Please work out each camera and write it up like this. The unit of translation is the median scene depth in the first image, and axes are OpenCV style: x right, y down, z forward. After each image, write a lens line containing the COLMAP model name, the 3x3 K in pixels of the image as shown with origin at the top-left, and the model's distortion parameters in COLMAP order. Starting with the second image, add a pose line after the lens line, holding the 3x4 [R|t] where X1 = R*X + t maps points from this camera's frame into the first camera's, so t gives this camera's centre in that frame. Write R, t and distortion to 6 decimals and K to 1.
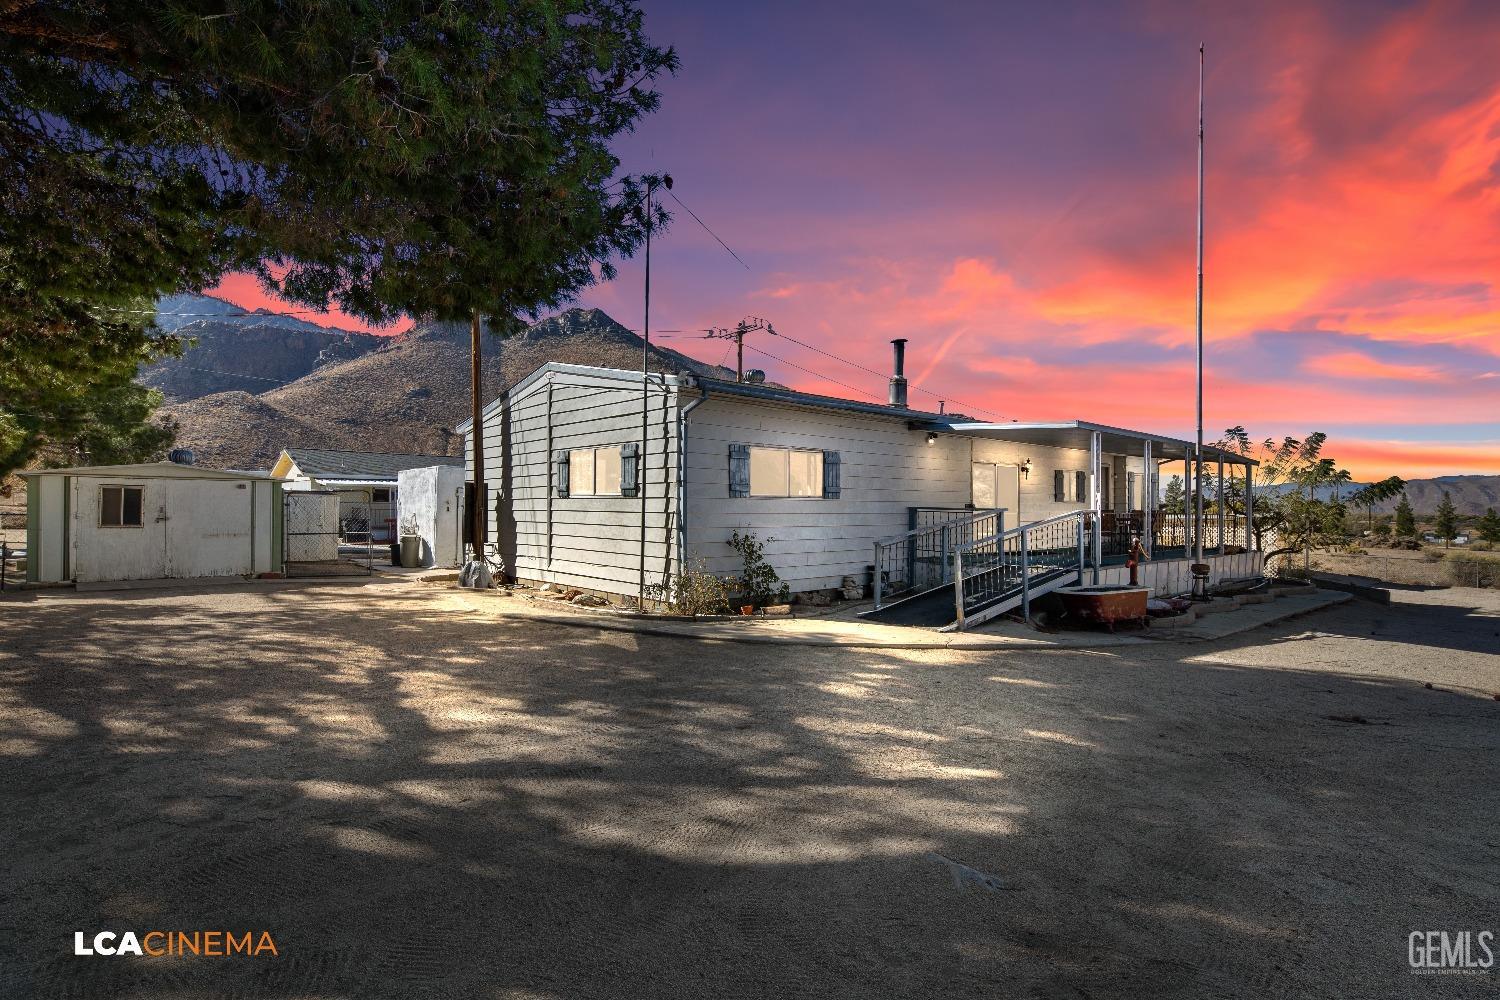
lens RADIAL K [[743.4, 0, 750.0], [0, 743.4, 500.0], [0, 0, 1]] dist [-0.002302, -0.000099]
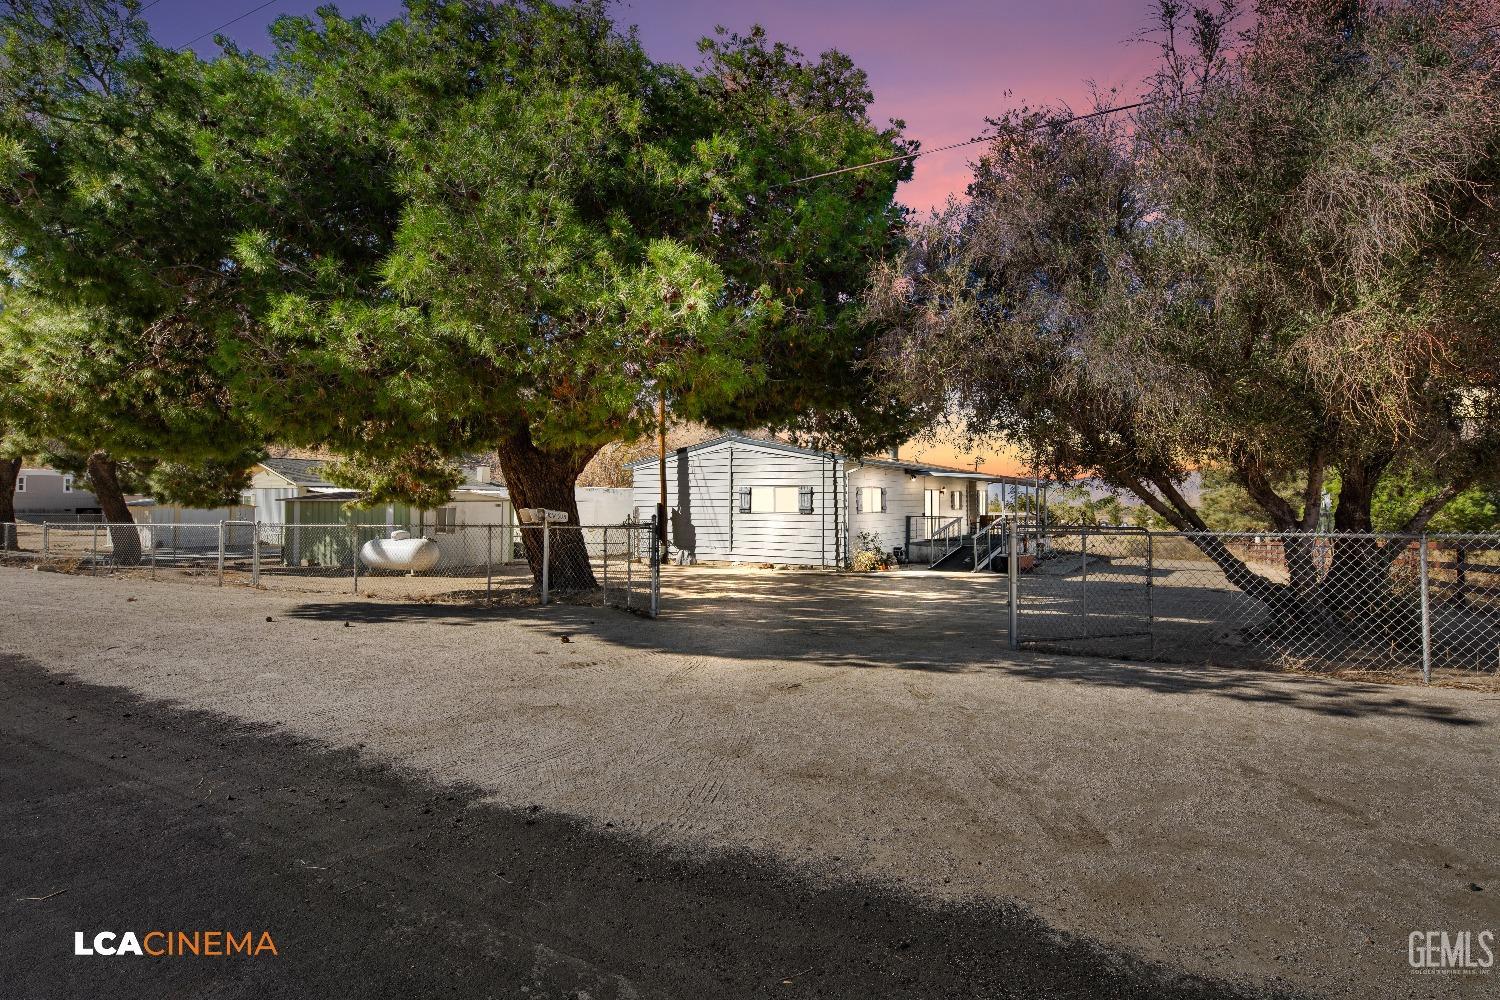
lens RADIAL K [[743.4, 0, 750.0], [0, 743.4, 500.0], [0, 0, 1]] dist [-0.002302, -0.000099]
pose [[0.953711, -0.000718, 0.300723, -0.756511], [-0.001255, 0.999979, 0.006369, -0.044762], [-0.300721, -0.006452, 0.953690, -0.692370]]
